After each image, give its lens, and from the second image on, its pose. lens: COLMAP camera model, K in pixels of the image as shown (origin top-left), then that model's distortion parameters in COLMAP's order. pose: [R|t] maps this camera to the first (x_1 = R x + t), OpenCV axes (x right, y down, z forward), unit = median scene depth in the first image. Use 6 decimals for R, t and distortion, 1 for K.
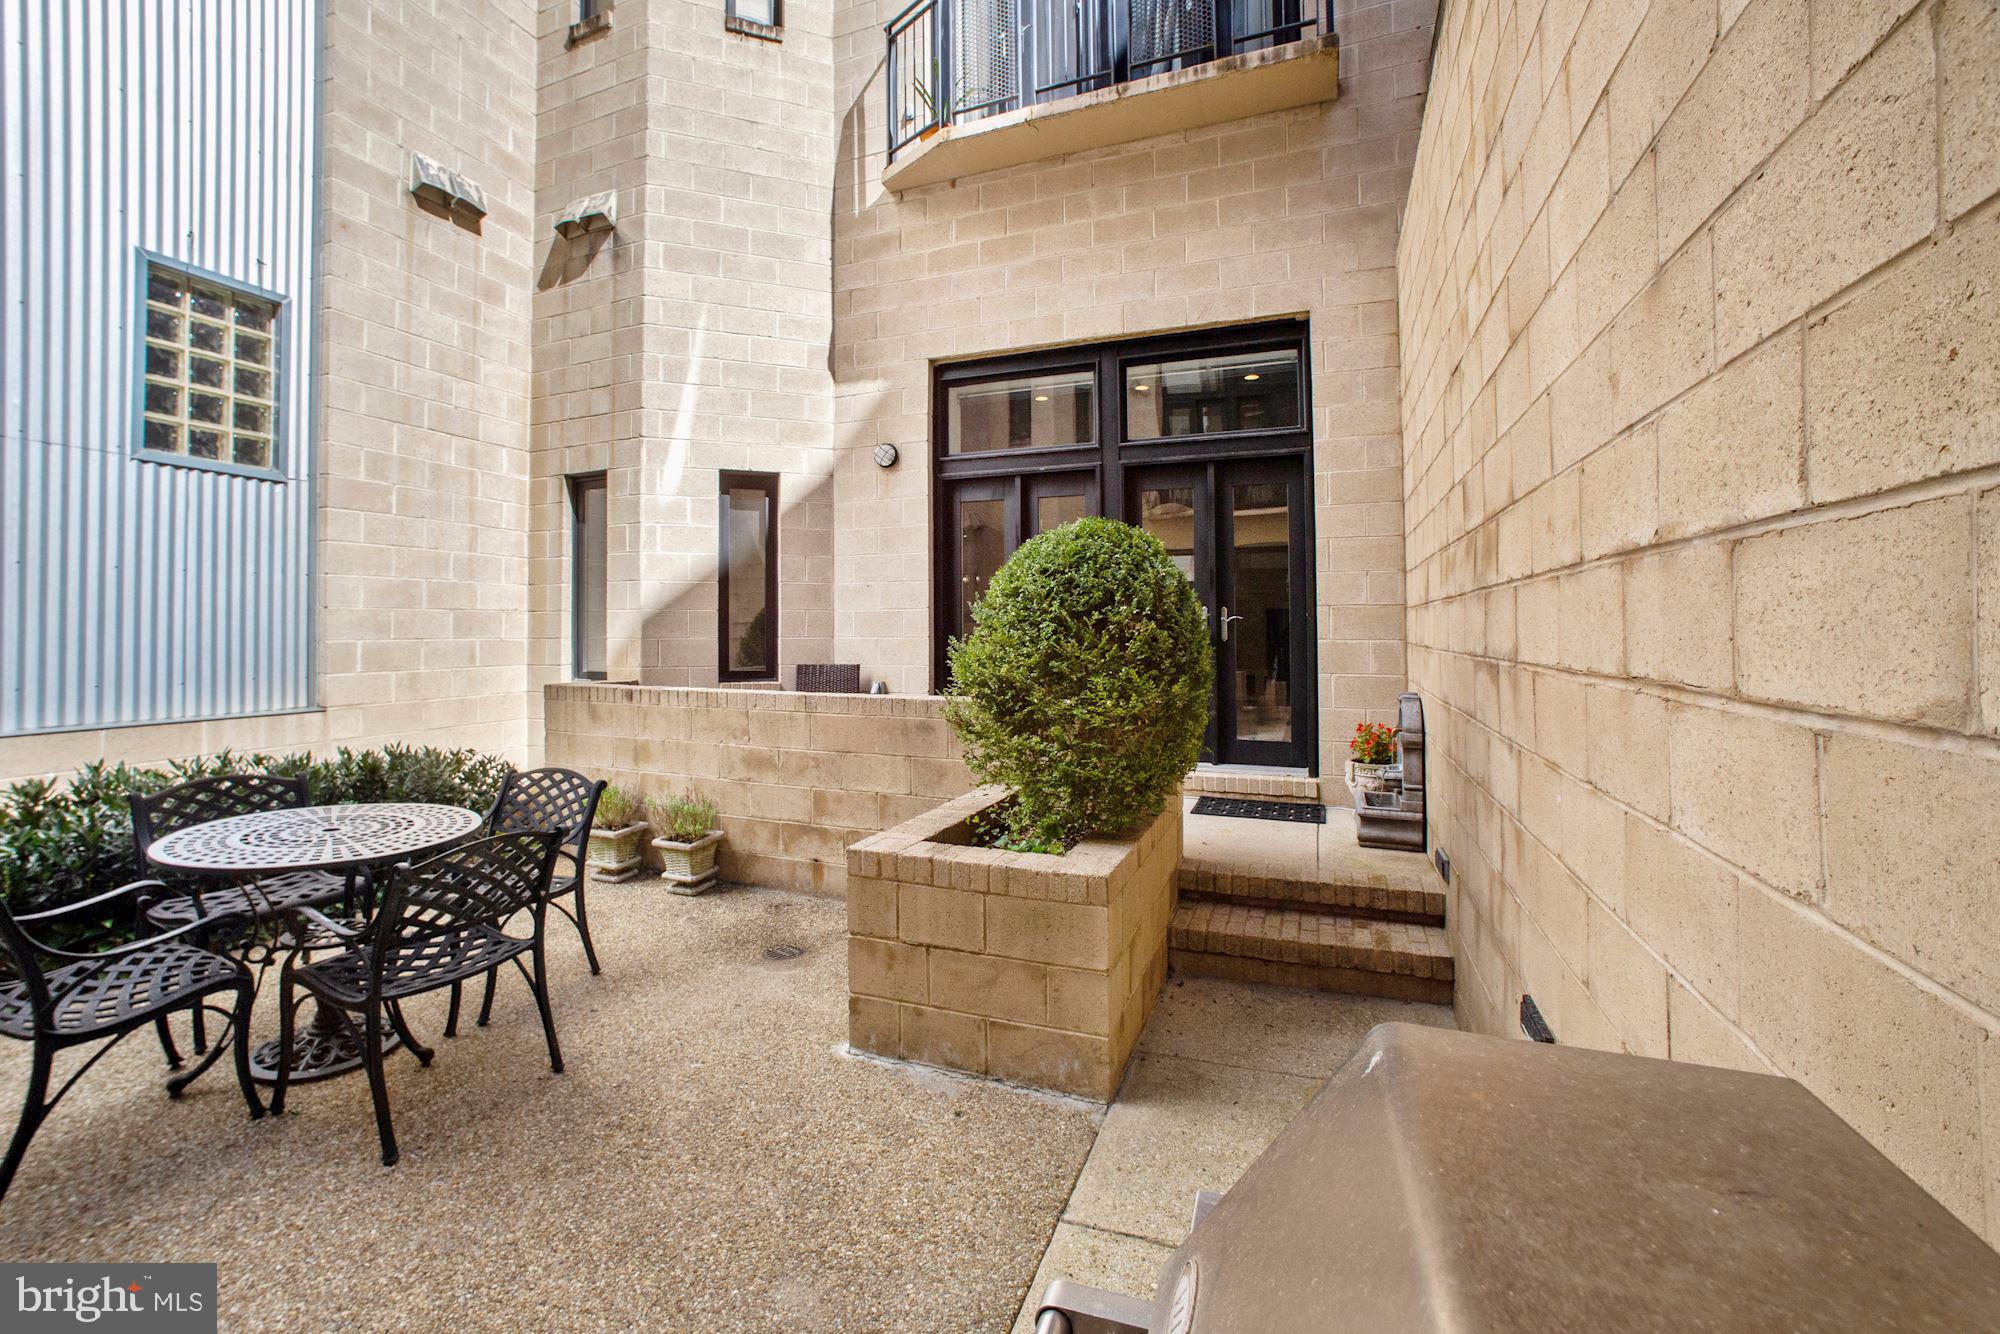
lens RADIAL K [[826.7, 0, 963.2], [0, 826.7, 621.6], [0, 0, 1]] dist [-0.051526, 0.022233]
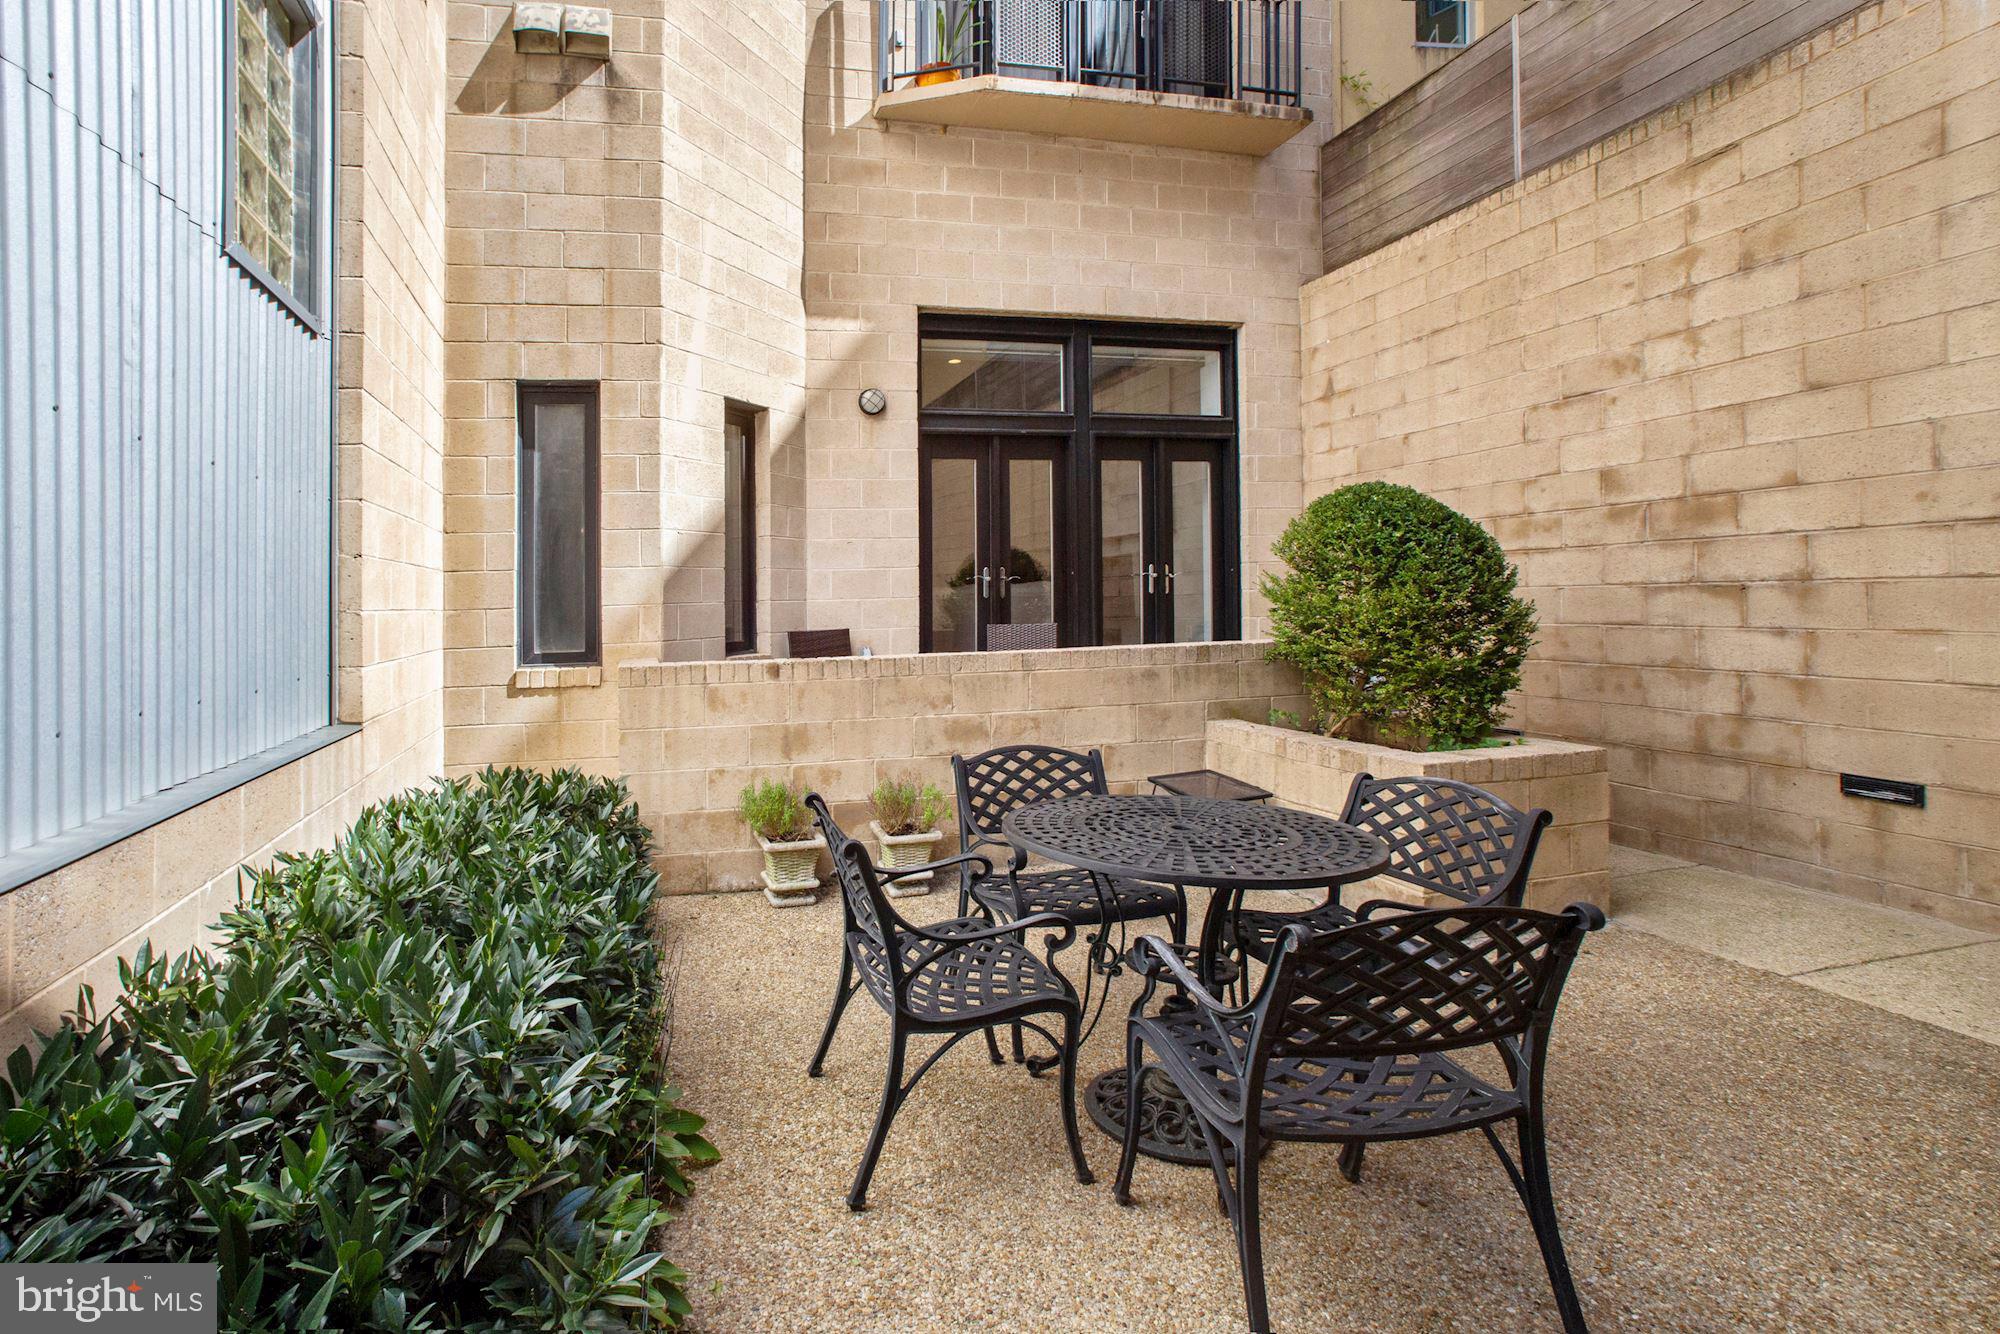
lens RADIAL K [[809.2, 0, 997.1], [0, 809.2, 595.8], [0, 0, 1]] dist [-0.031052, 0.000105]
pose [[0.831642, -0.022753, 0.554846, -0.529416], [0.020464, 0.999737, 0.010324, 0.010653], [-0.554935, 0.002768, 0.831889, 0.183566]]
